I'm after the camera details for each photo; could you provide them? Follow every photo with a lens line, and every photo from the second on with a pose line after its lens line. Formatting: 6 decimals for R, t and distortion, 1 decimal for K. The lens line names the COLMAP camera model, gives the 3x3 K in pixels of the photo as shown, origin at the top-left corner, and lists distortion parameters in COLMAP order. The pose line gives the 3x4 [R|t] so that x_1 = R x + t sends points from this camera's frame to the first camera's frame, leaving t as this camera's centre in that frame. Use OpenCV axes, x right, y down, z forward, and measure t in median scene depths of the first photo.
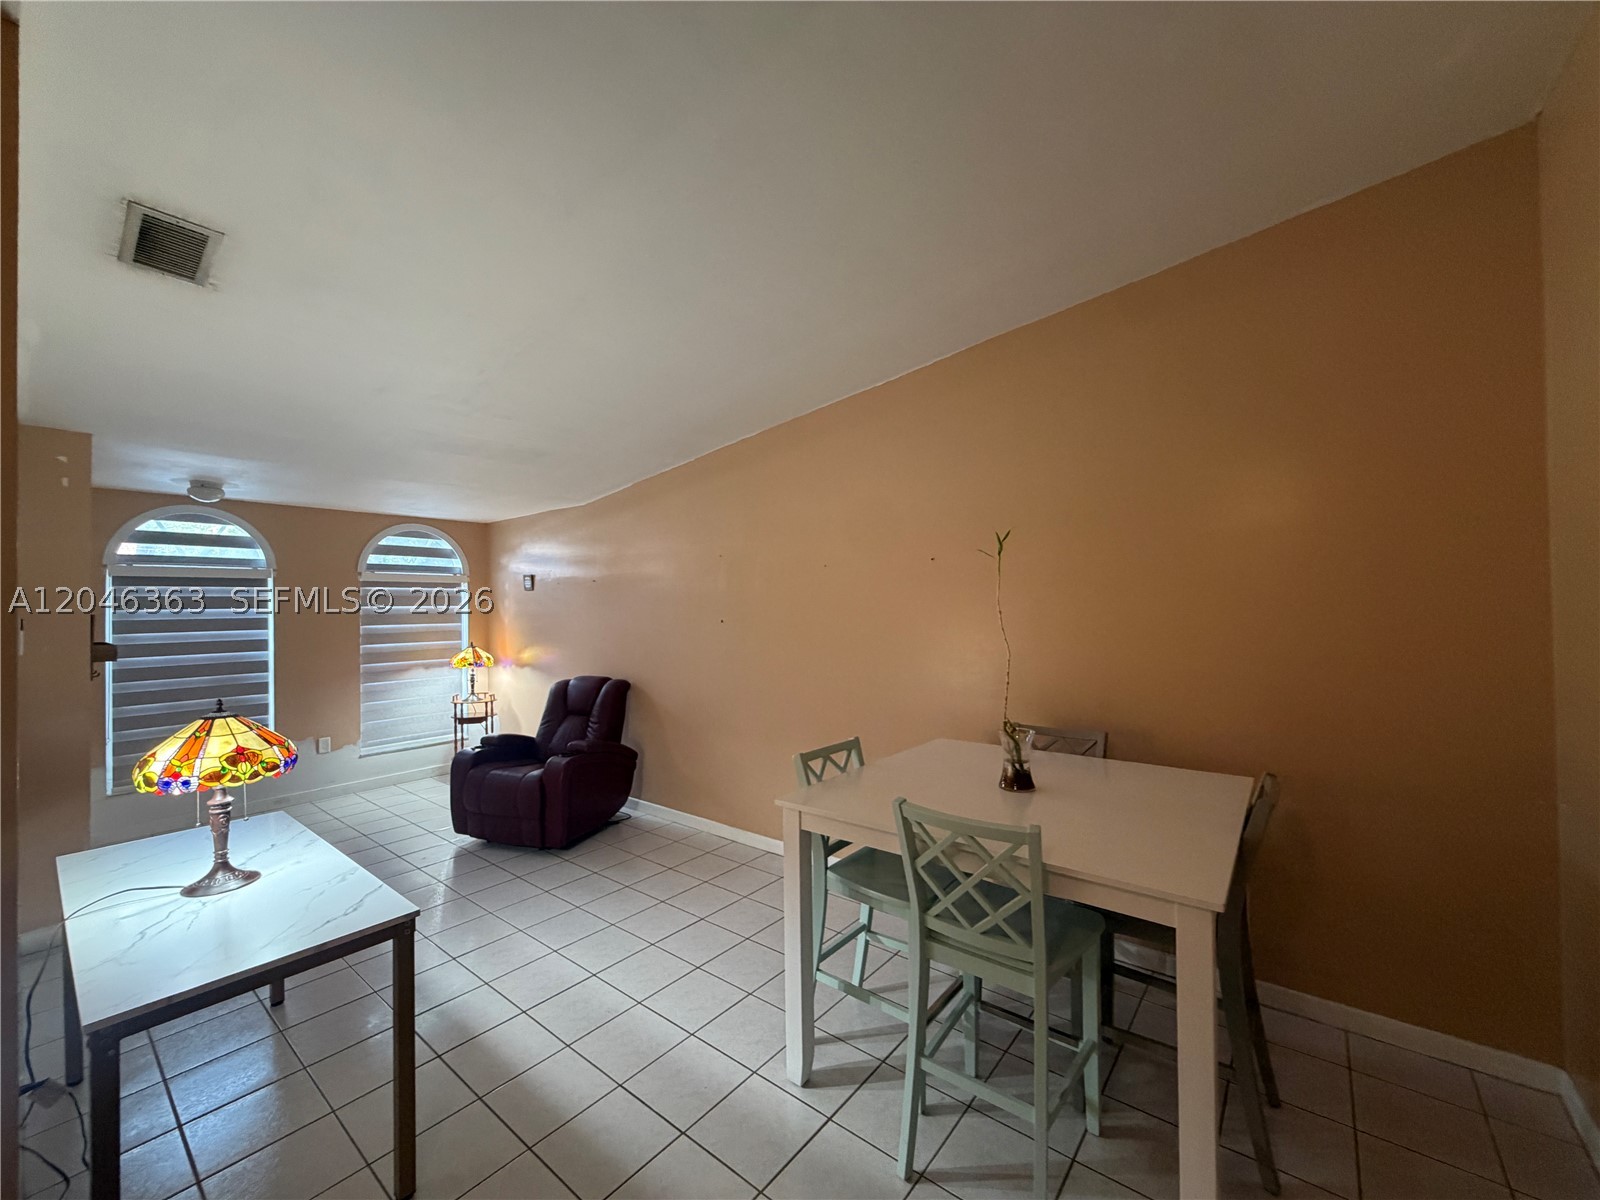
lens RADIAL K [[639.5, 0, 798.4], [0, 639.5, 599.5], [0, 0, 1]] dist [-0.000638, 0.000133]
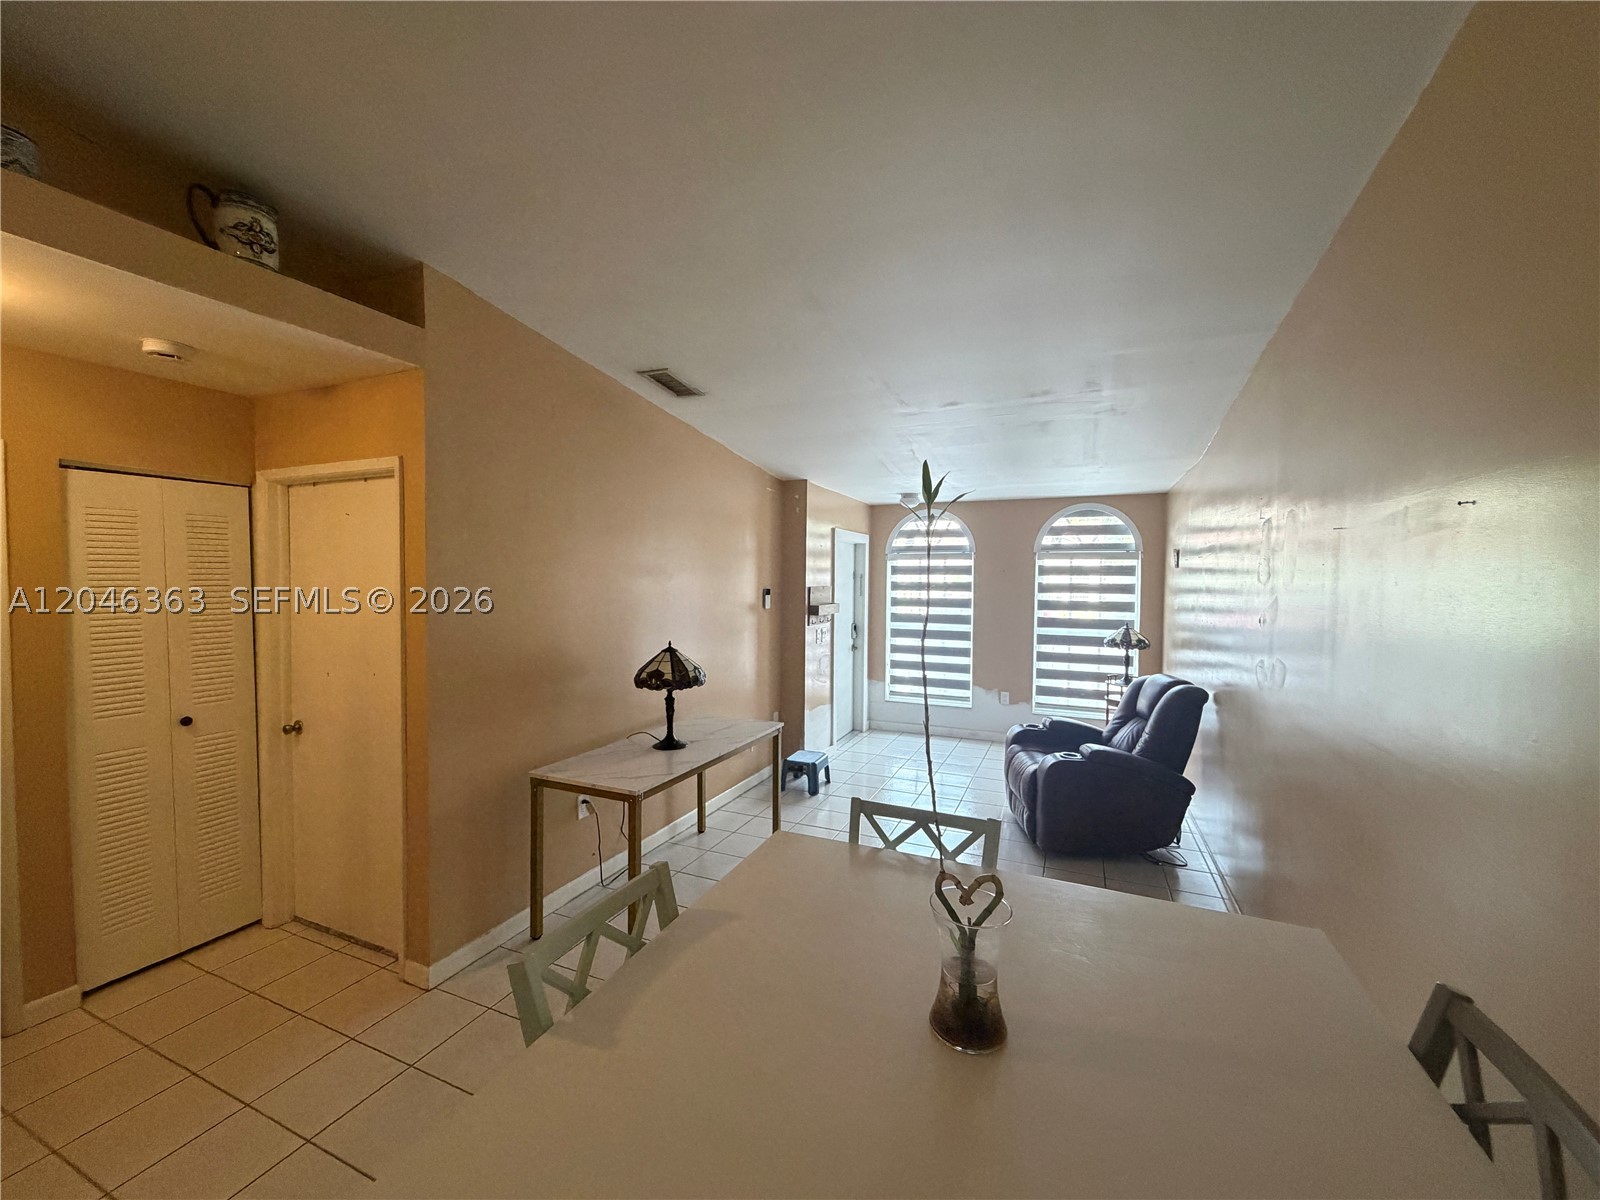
lens RADIAL K [[626.3, 0, 810.0], [0, 626.3, 600.6], [0, 0, 1]] dist [0.001098, 0.000179]
pose [[0.280156, 0.037511, -0.959221, 0.659587], [-0.002404, 0.999261, 0.038375, 0.001022], [0.959951, -0.008445, 0.280039, 0.783744]]
